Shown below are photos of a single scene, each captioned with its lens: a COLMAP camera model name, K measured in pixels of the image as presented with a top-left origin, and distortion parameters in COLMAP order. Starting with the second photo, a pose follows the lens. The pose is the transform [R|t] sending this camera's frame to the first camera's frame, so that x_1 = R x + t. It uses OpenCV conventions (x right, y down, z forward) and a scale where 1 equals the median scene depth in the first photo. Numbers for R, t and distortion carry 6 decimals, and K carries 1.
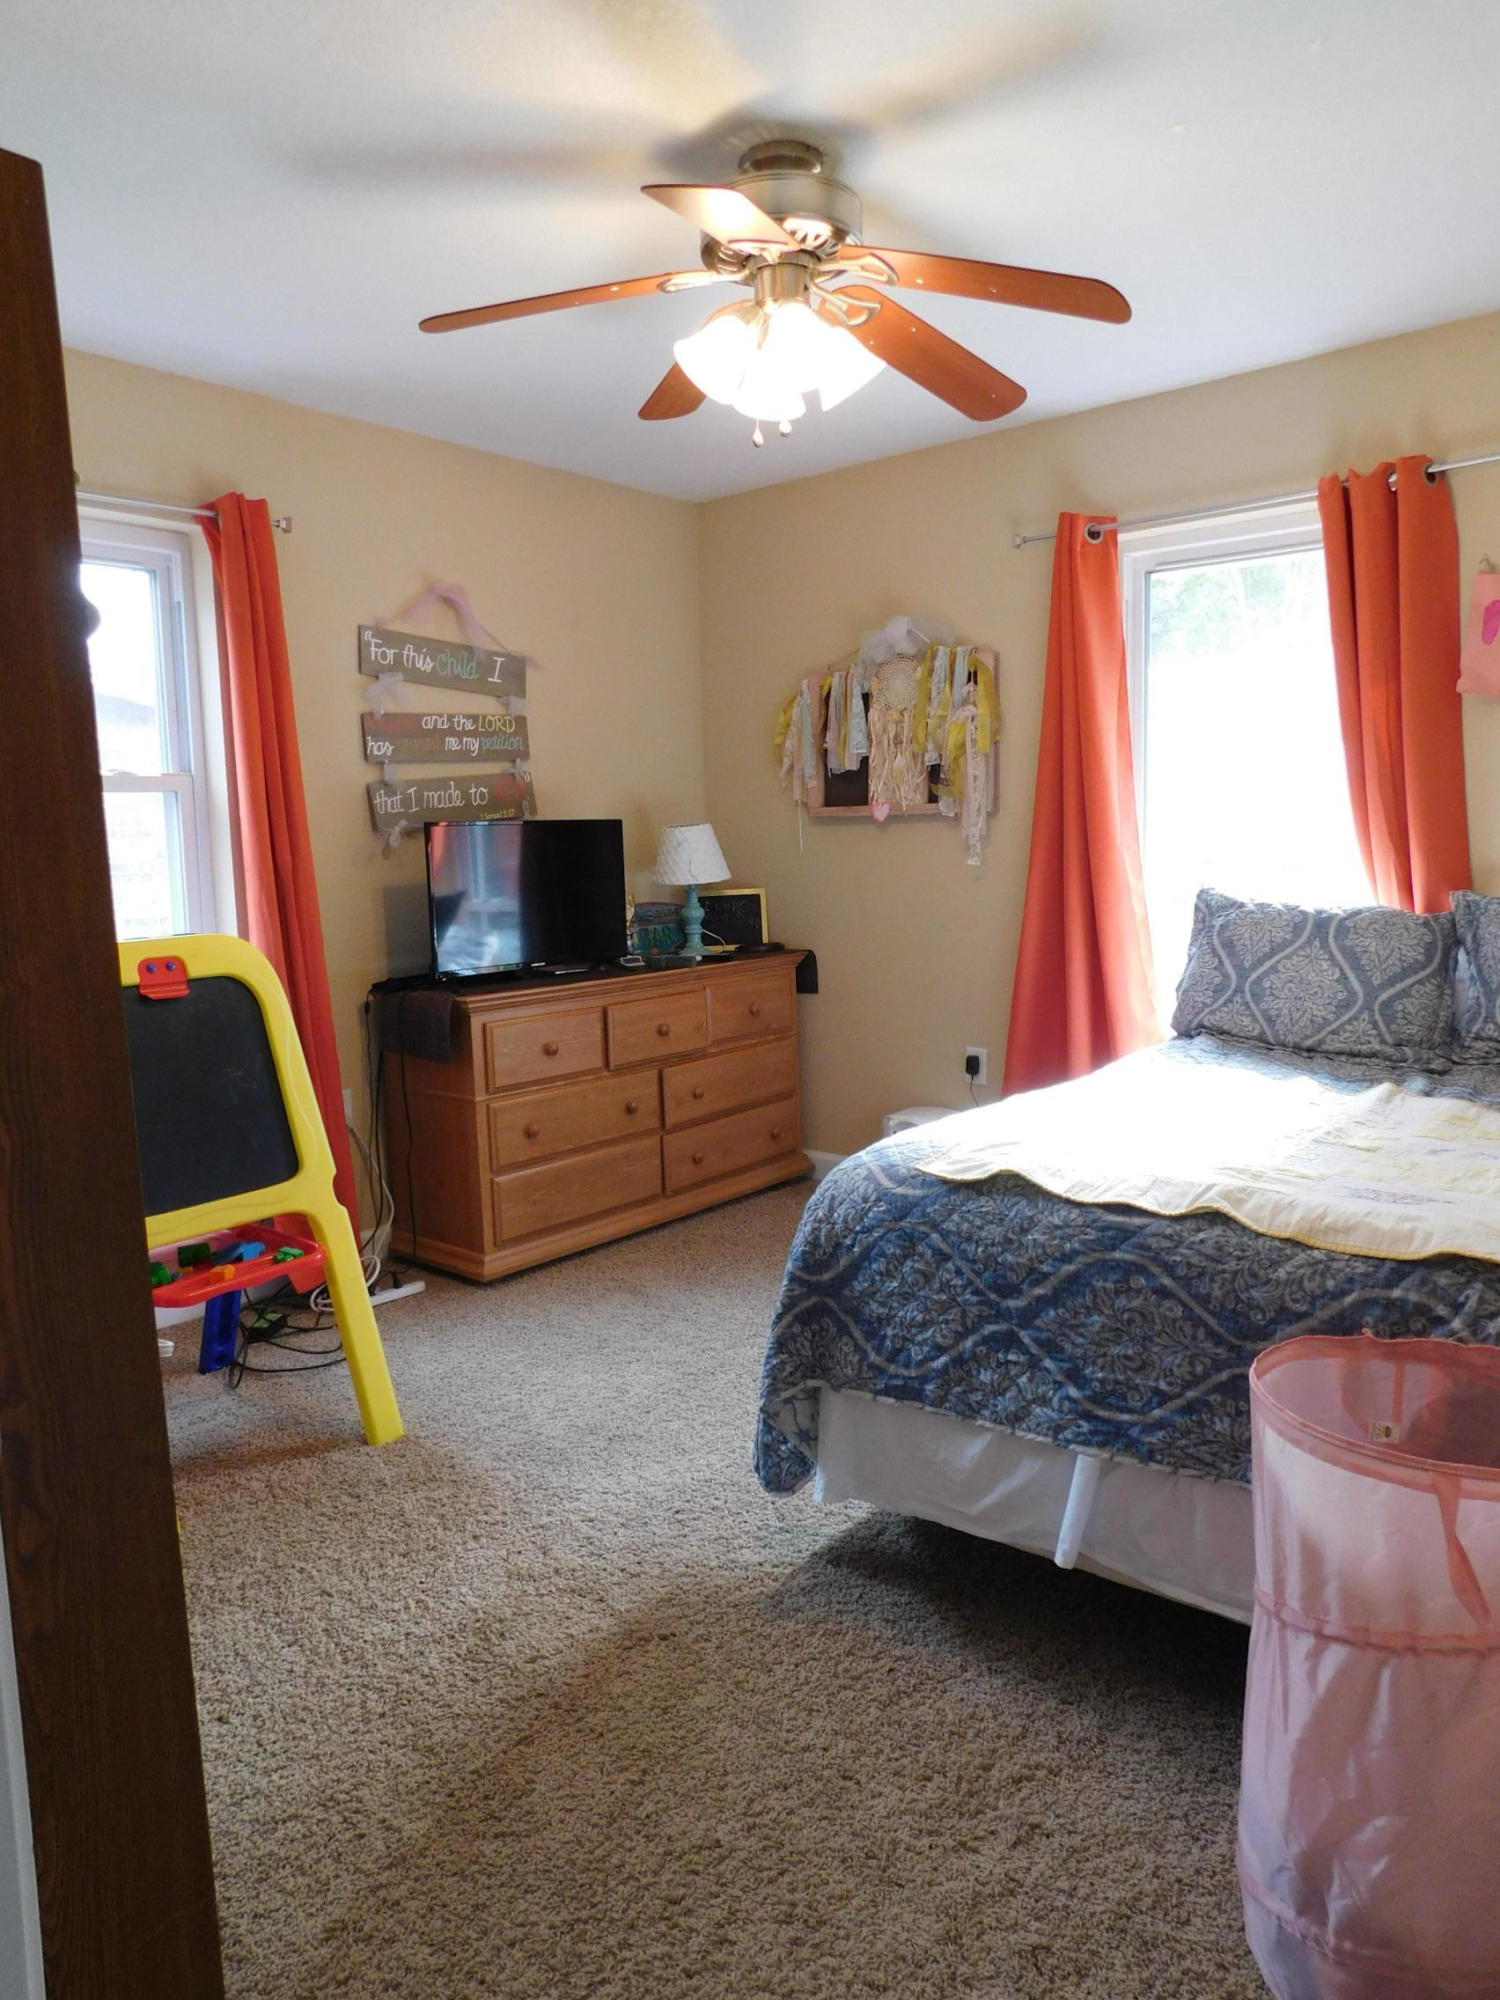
lens RADIAL K [[1328.5, 0, 754.7], [0, 1328.5, 1002.3], [0, 0, 1]] dist [-0.068272, 0.058839]
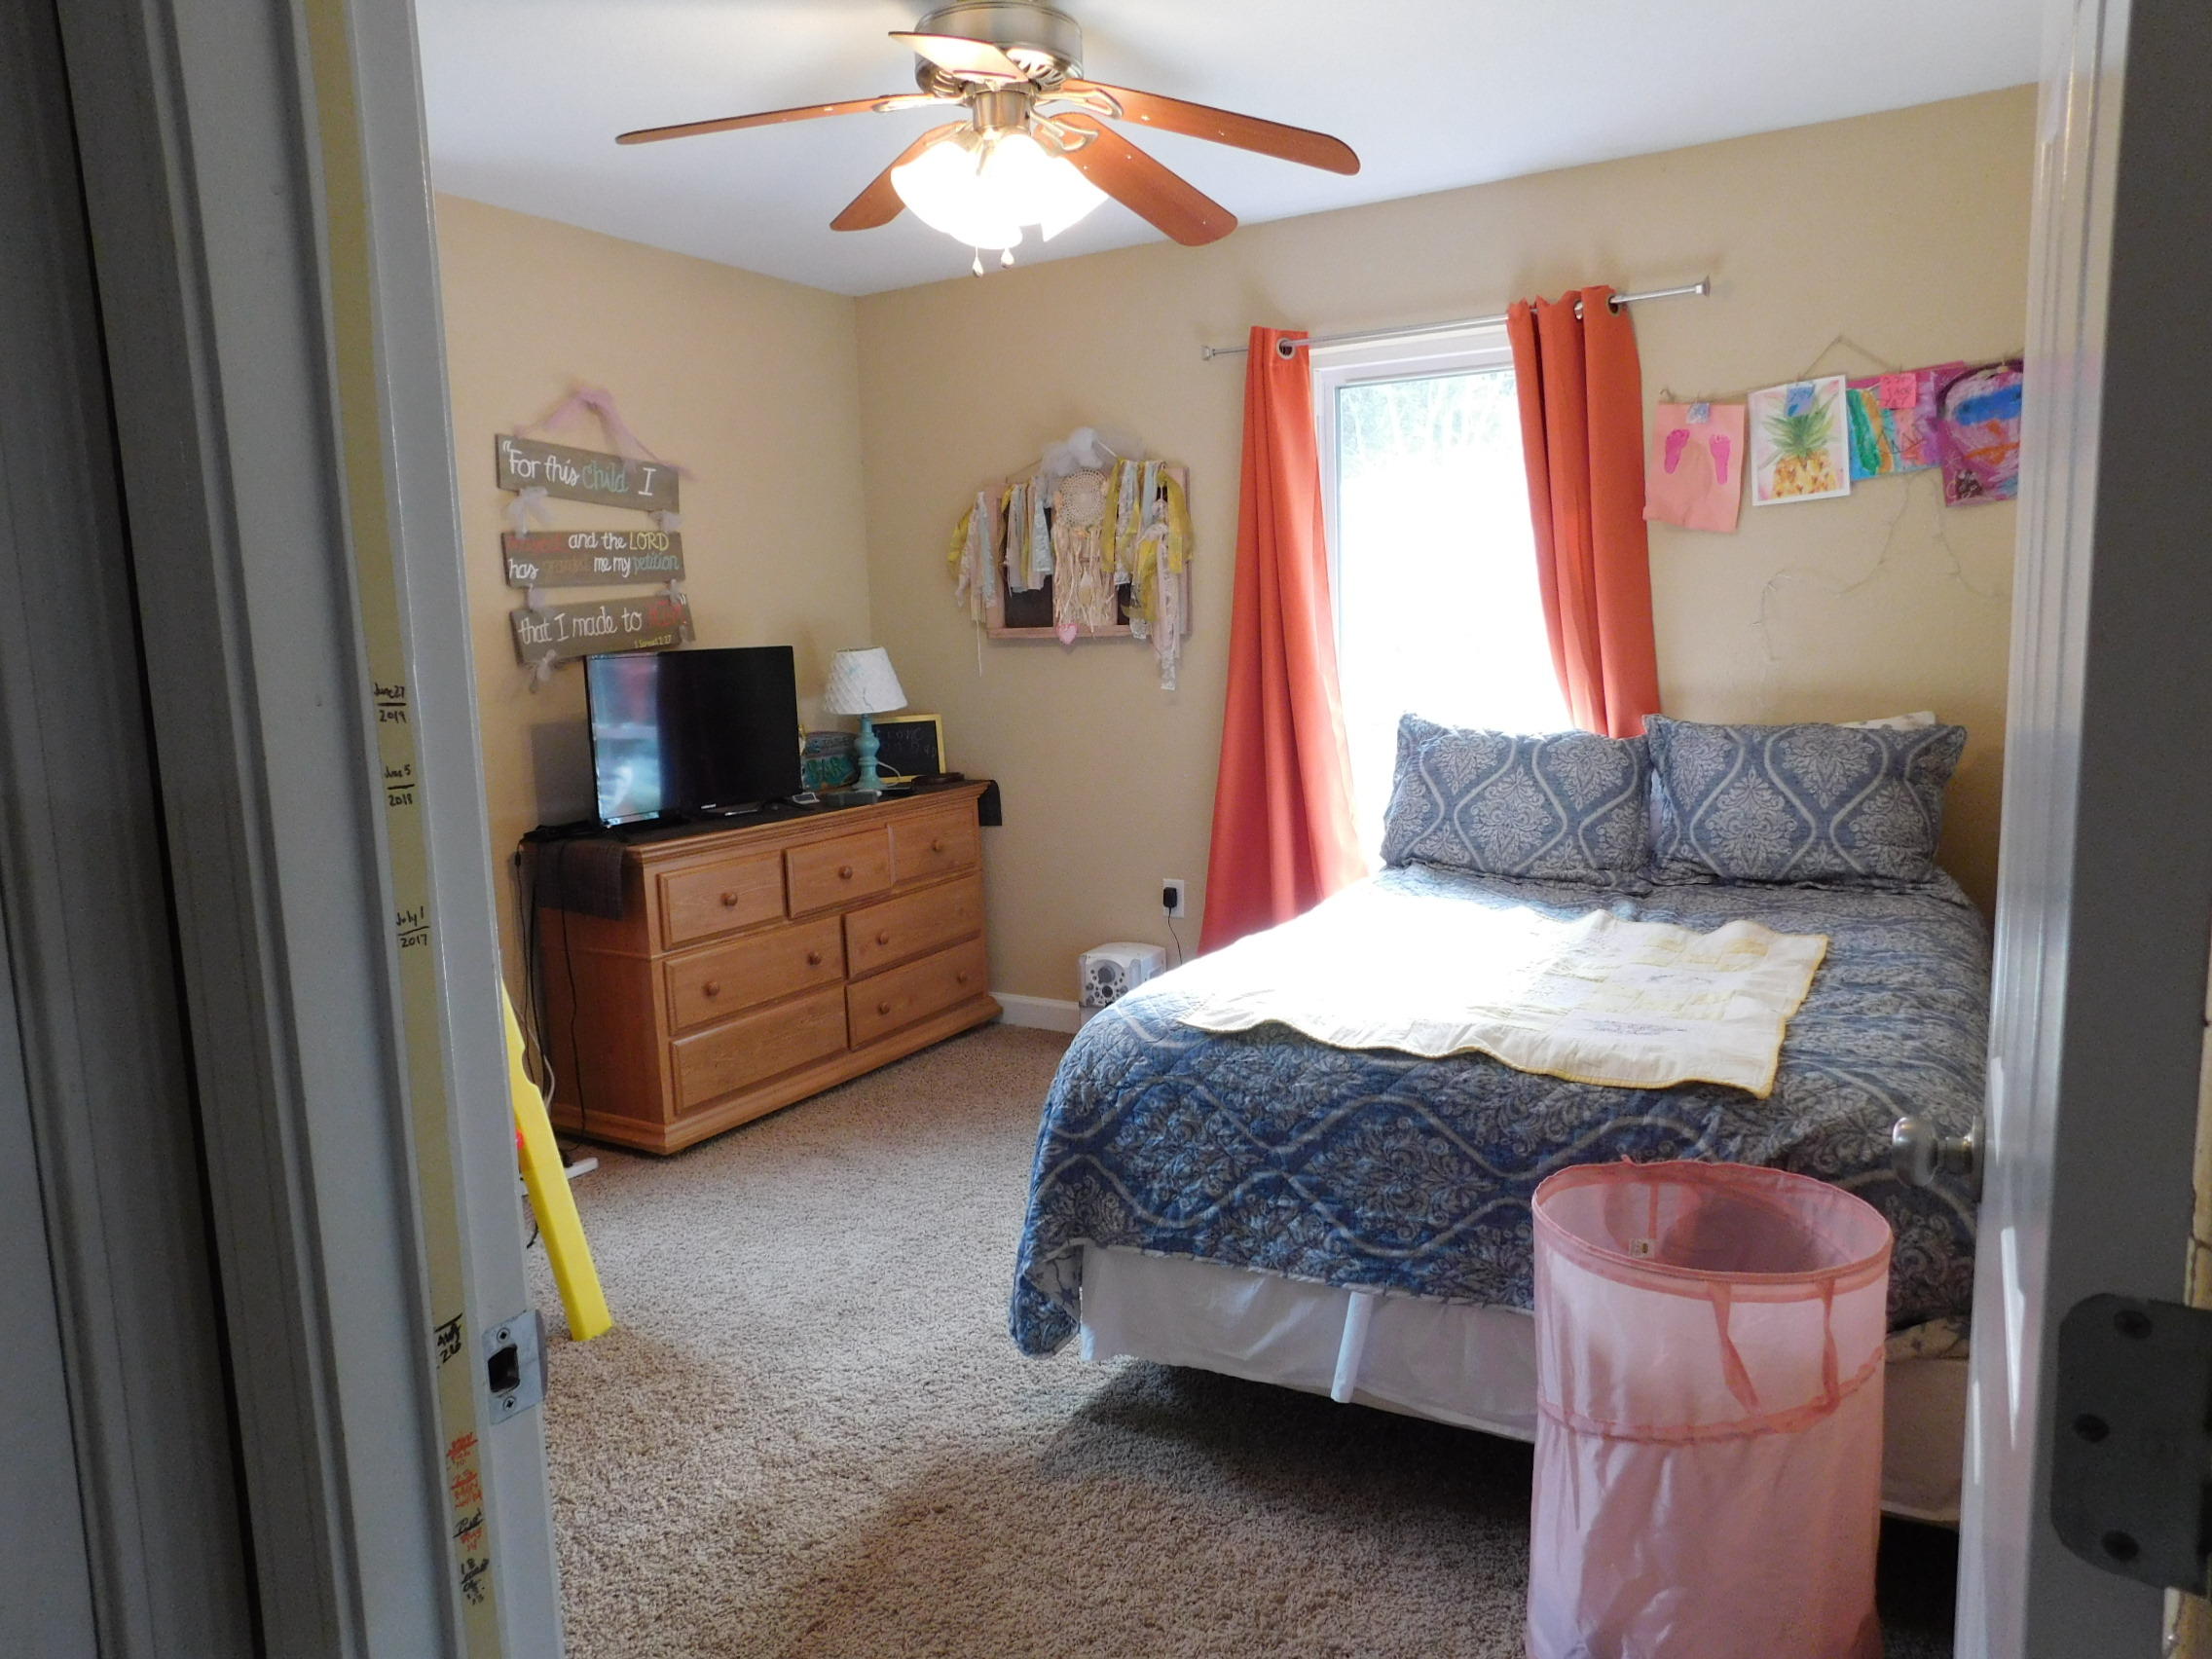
lens RADIAL K [[1458.1, 0, 1116.4], [0, 1458.1, 833.2], [0, 0, 1]] dist [-0.086713, 0.072330]
pose [[0.986550, -0.028743, 0.160915, -0.083054], [0.027020, 0.999552, 0.012889, -0.027237], [-0.161214, -0.008368, 0.986884, -0.064359]]
